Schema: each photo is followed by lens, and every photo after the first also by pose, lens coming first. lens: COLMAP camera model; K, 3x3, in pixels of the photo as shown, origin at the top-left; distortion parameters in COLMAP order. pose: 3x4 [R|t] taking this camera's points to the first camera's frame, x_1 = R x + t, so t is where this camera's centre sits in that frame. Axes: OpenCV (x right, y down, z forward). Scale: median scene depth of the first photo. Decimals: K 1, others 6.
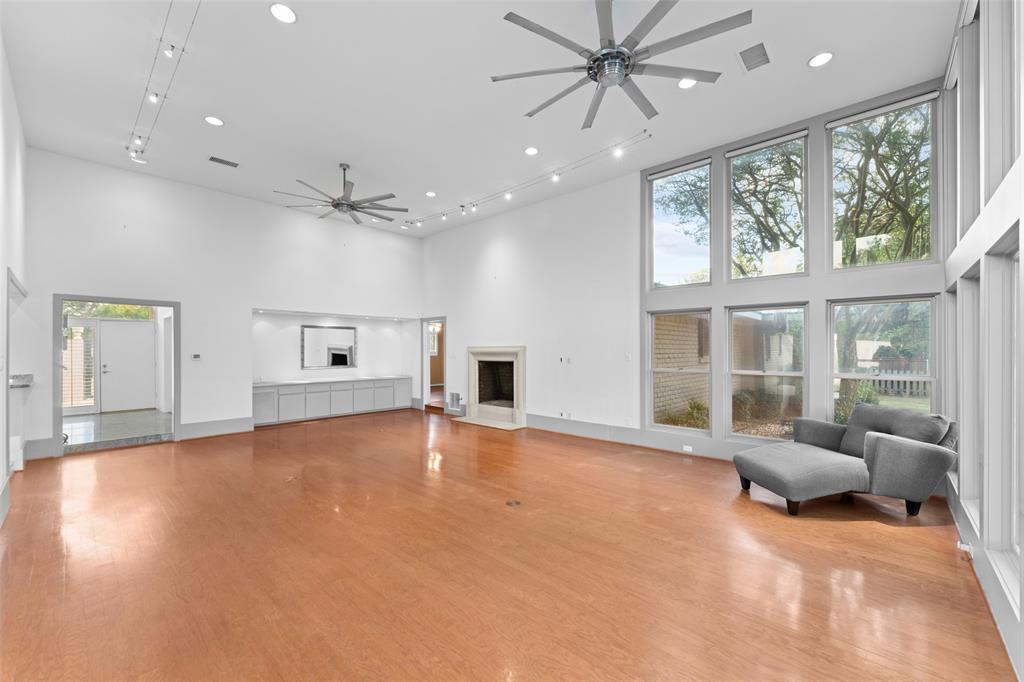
lens RADIAL K [[413.8, 0, 508.5], [0, 413.8, 349.1], [0, 0, 1]] dist [-0.005178, 0.001067]
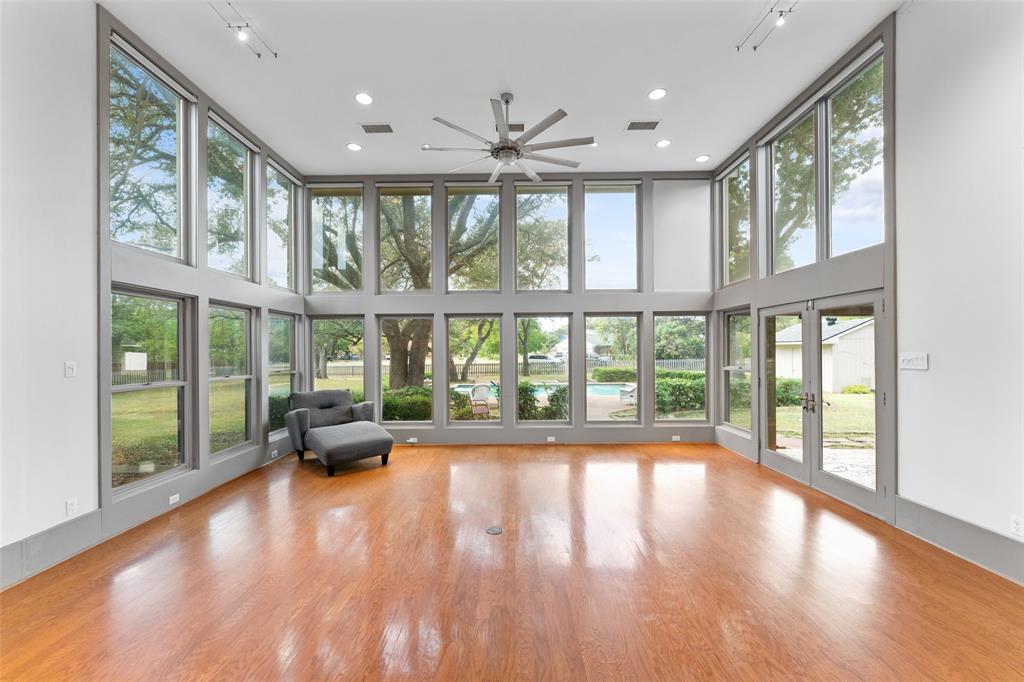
lens RADIAL K [[413.8, 0, 508.1], [0, 413.8, 350.7], [0, 0, 1]] dist [-0.005178, 0.001067]
pose [[-0.679536, 0.003975, 0.733632, -0.295684], [0.006978, 0.999975, 0.001045, 0.000464], [-0.733609, 0.005829, -0.679547, 0.721625]]
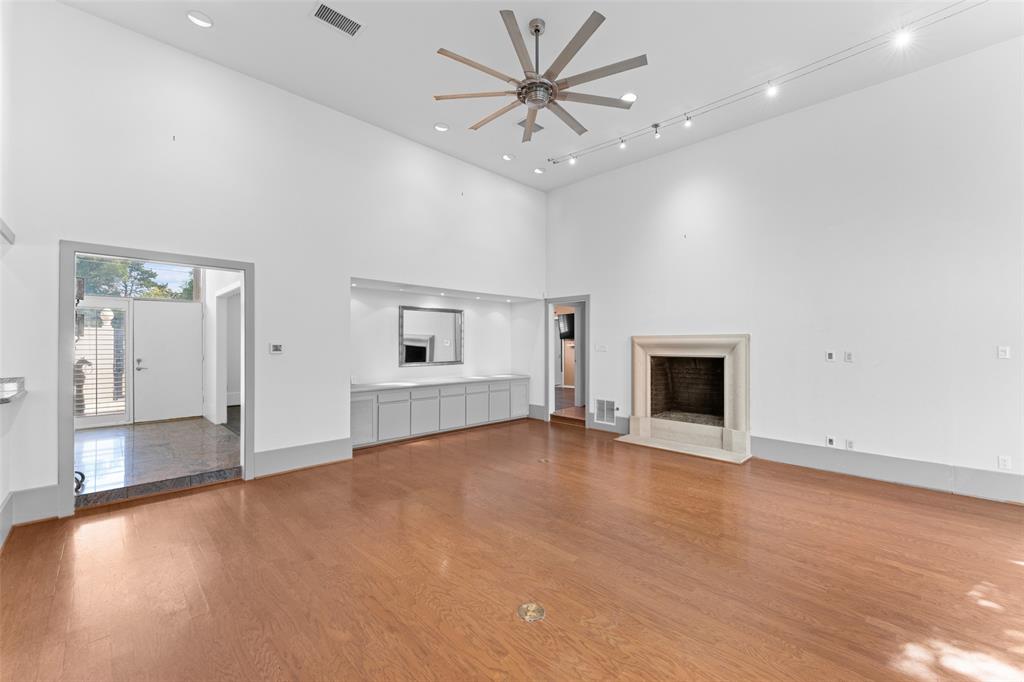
lens RADIAL K [[413.8, 0, 507.6], [0, 413.8, 343.1], [0, 0, 1]] dist [-0.005178, 0.001067]
pose [[0.999144, 0.003767, -0.041193, -0.296216], [-0.003762, 0.999993, 0.000209, 0.006812], [0.041193, -0.000054, 0.999151, 0.295393]]
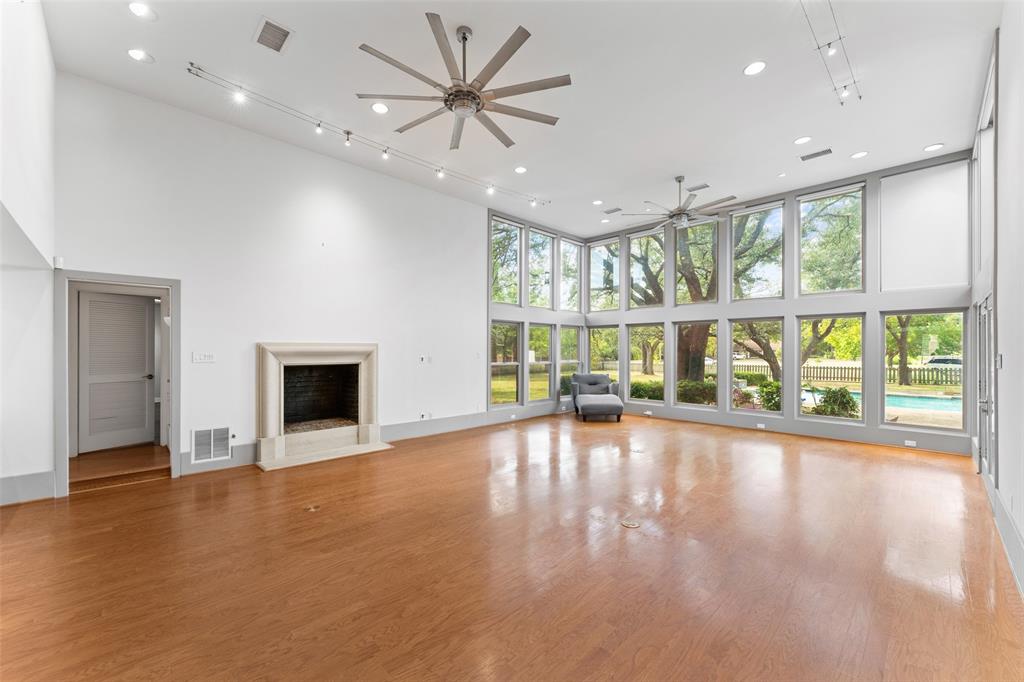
lens RADIAL K [[413.8, 0, 504.8], [0, 413.8, 349.5], [0, 0, 1]] dist [-0.005178, 0.001067]
pose [[0.049711, 0.002947, 0.998759, -0.700108], [-0.002110, 0.999994, -0.002845, 0.004614], [-0.998761, -0.001966, 0.049717, 0.654367]]
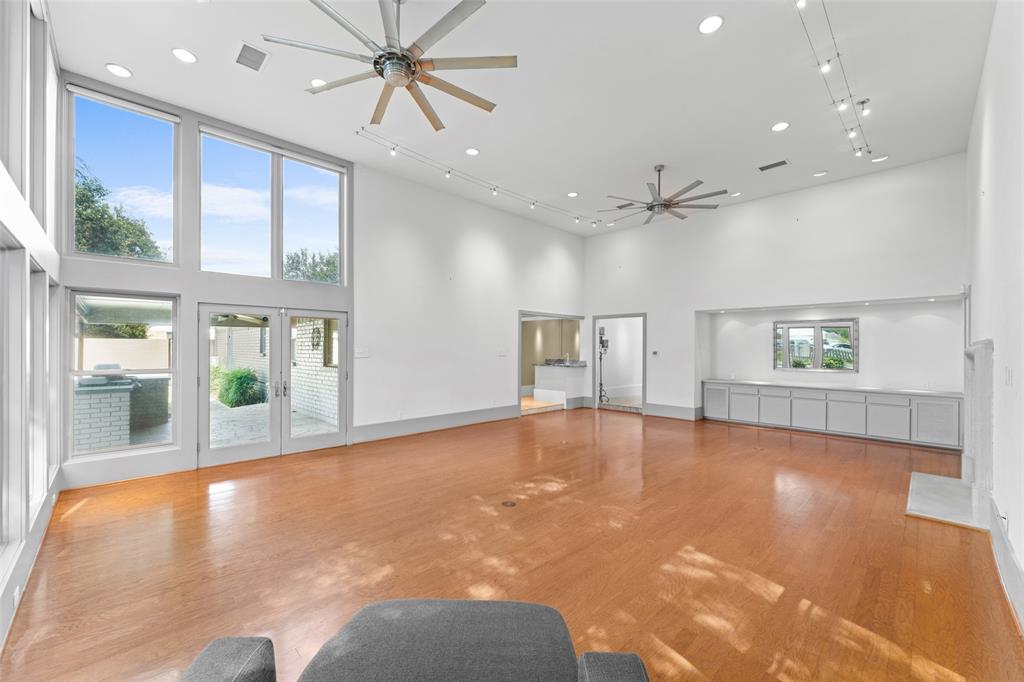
lens RADIAL K [[413.8, 0, 507.0], [0, 413.8, 349.1], [0, 0, 1]] dist [-0.005178, 0.001067]
pose [[-0.055093, 0.003629, -0.998475, 0.461200], [-0.003782, 0.999985, 0.003843, 0.002061], [0.998474, 0.003988, -0.055079, 0.489950]]
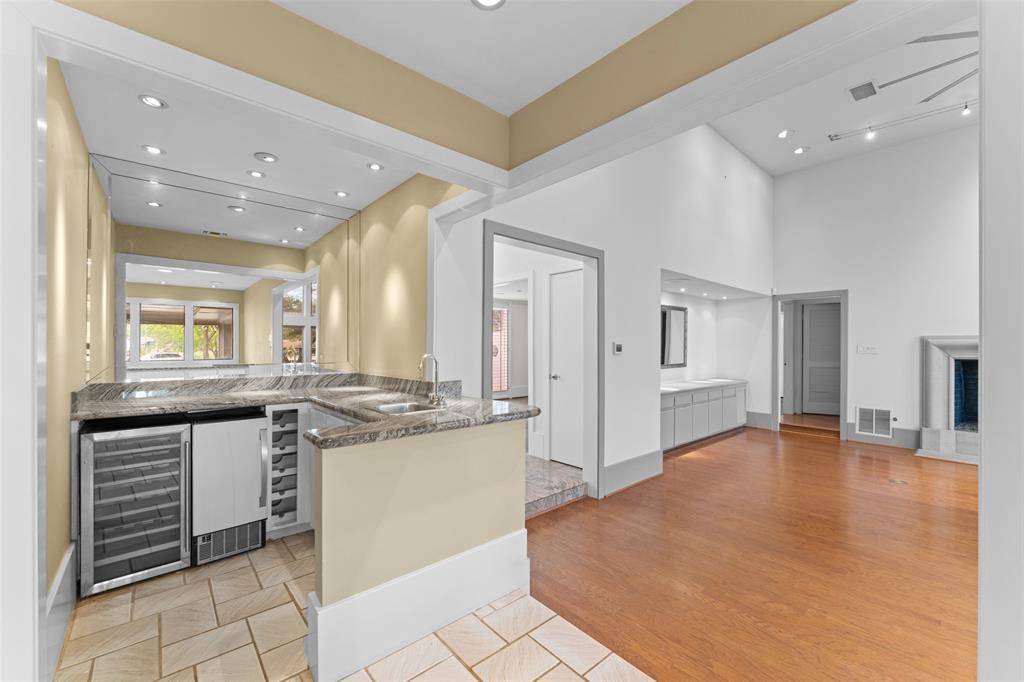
lens RADIAL K [[413.8, 0, 504.1], [0, 413.8, 346.1], [0, 0, 1]] dist [-0.005178, 0.001067]
pose [[0.994331, 0.008125, -0.106021, -0.689226], [-0.007790, 0.999963, 0.003566, 0.011573], [0.106046, -0.002720, 0.994358, 0.336227]]
